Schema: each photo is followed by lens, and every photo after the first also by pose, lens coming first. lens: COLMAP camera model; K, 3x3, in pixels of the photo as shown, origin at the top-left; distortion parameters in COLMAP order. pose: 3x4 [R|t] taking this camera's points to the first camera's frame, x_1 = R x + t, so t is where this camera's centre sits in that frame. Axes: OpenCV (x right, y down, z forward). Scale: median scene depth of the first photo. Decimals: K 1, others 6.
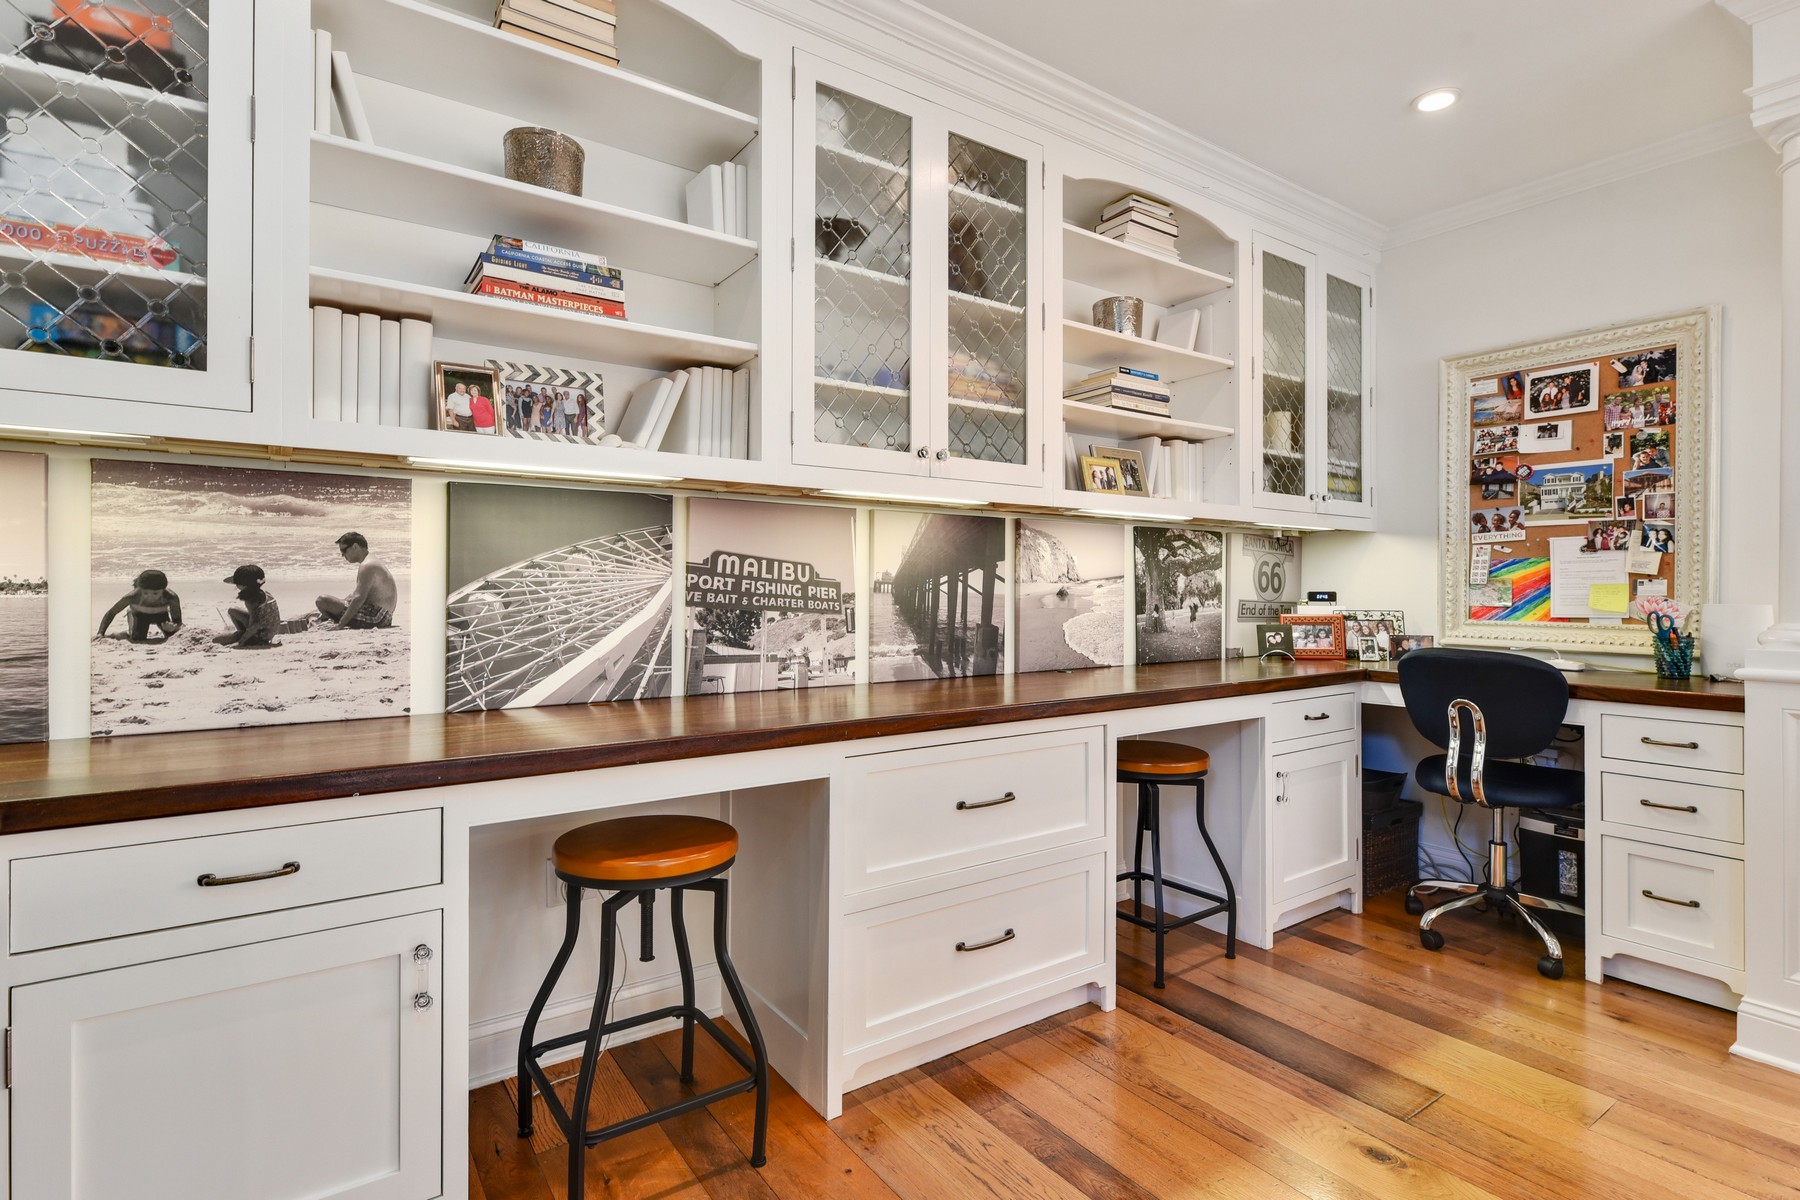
lens RADIAL K [[909.4, 0, 900.0], [0, 909.4, 600.0], [0, 0, 1]] dist [0.001267, 0.000053]
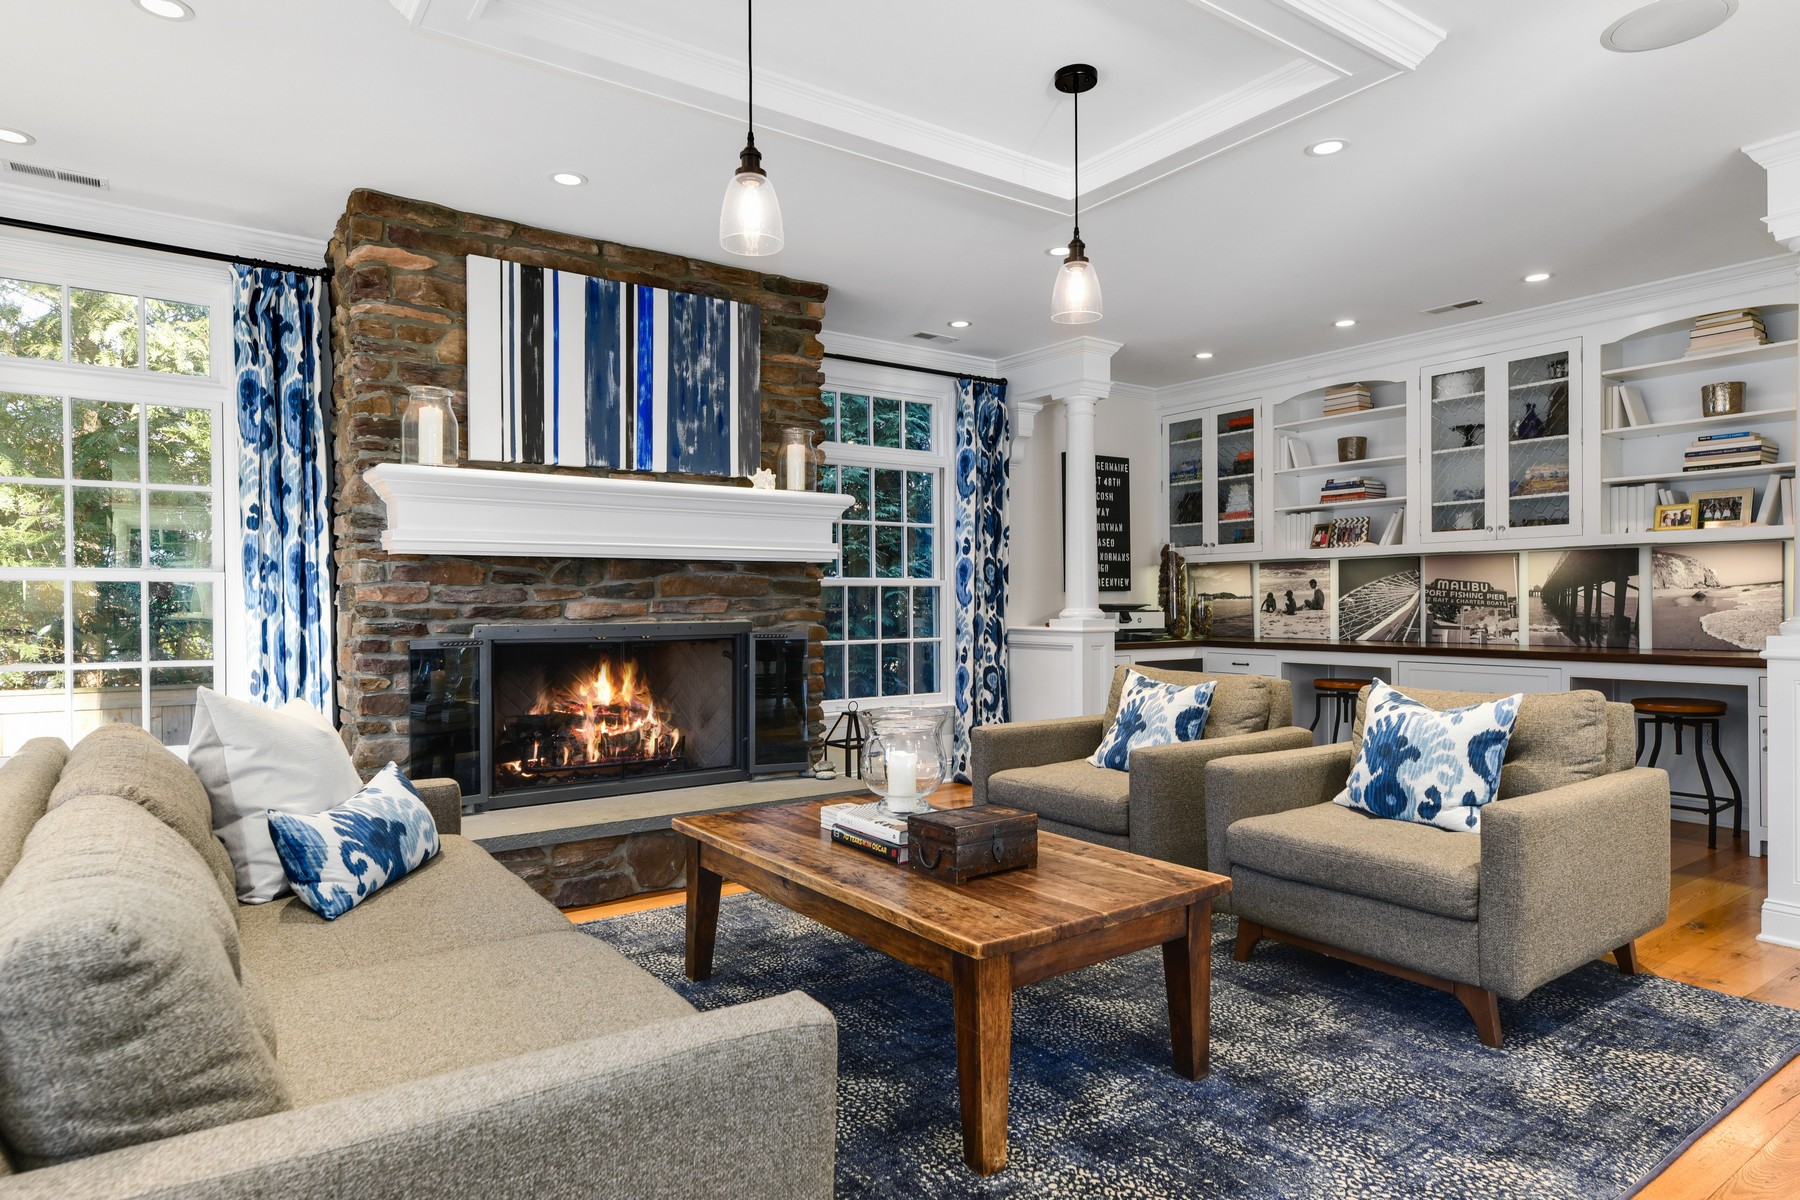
lens RADIAL K [[1024.5, 0, 895.0], [0, 1024.5, 604.9], [0, 0, 1]] dist [0.005415, 0.000200]
pose [[-0.023477, 0.002366, -0.999722, 2.232062], [-0.002461, 0.999994, 0.002425, 0.007342], [0.999721, 0.002517, -0.023471, -0.267520]]
